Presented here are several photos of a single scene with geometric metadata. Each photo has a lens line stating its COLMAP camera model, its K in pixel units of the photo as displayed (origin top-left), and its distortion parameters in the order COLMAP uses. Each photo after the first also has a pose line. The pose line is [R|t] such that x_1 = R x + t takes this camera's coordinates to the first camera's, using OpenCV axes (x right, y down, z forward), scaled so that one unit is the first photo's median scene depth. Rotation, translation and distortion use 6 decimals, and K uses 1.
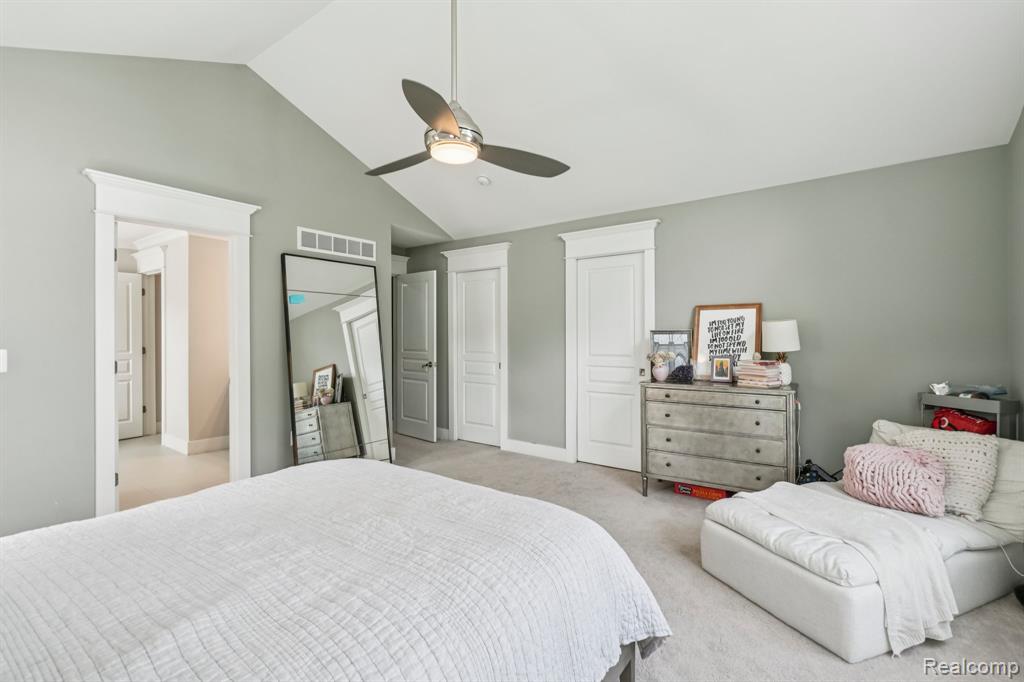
lens RADIAL K [[457.8, 0, 516.5], [0, 457.8, 335.1], [0, 0, 1]] dist [0.000450, 0.000832]
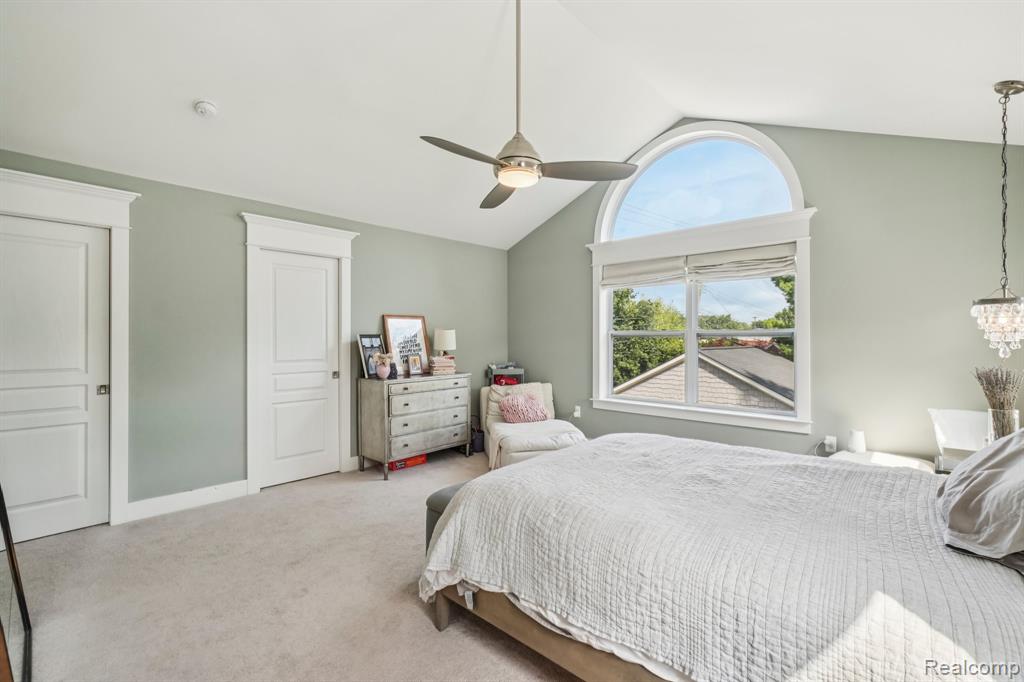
lens RADIAL K [[457.8, 0, 516.5], [0, 457.8, 335.1], [0, 0, 1]] dist [0.000450, 0.000832]
pose [[0.113253, 0.008709, 0.993528, -1.200156], [-0.000005, 0.999962, -0.008765, 0.001296], [-0.993566, 0.000988, 0.113249, 0.809326]]
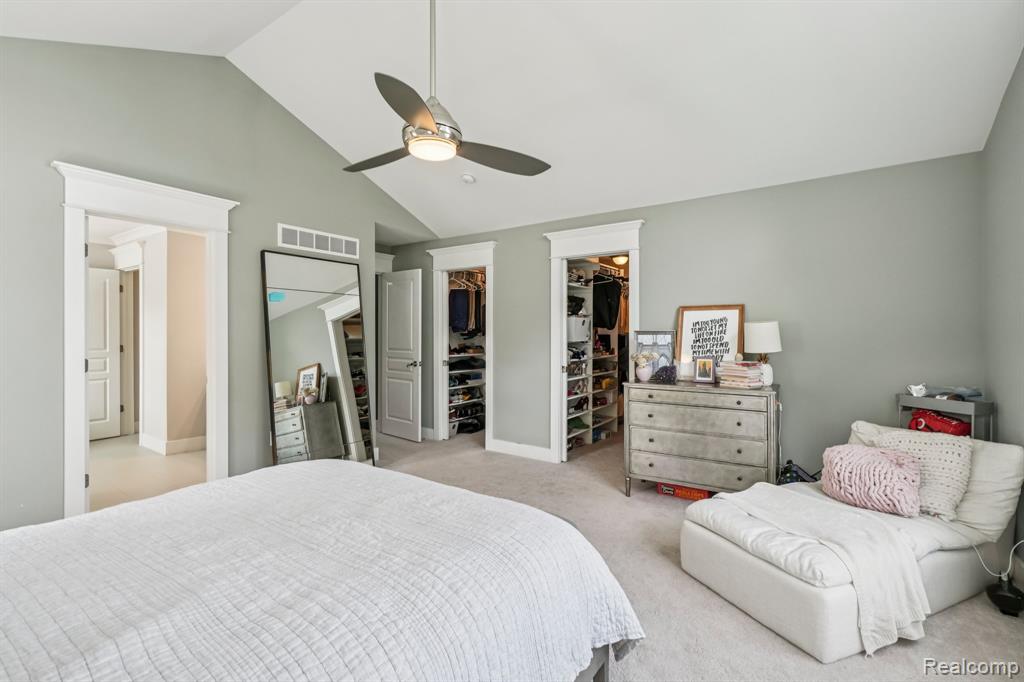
lens RADIAL K [[457.8, 0, 516.5], [0, 457.8, 335.1], [0, 0, 1]] dist [0.000450, 0.000832]
pose [[0.999774, 0.005695, 0.020460, 0.022068], [-0.005709, 0.999984, 0.000608, -0.000070], [-0.020457, -0.000725, 0.999790, 0.007961]]
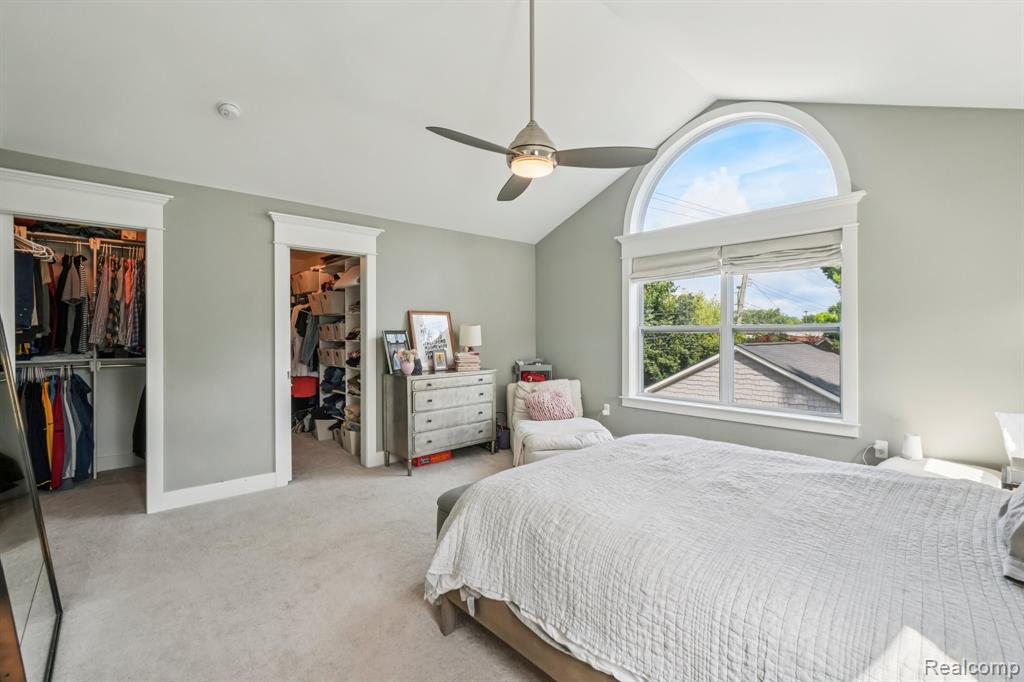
lens RADIAL K [[457.7, 0, 515.3], [0, 457.7, 333.2], [0, 0, 1]] dist [0.000997, 0.000598]
pose [[0.198962, 0.003110, 0.980002, -1.155366], [0.001692, 0.999992, -0.003517, 0.000722], [-0.980006, 0.002358, 0.198955, 0.758990]]
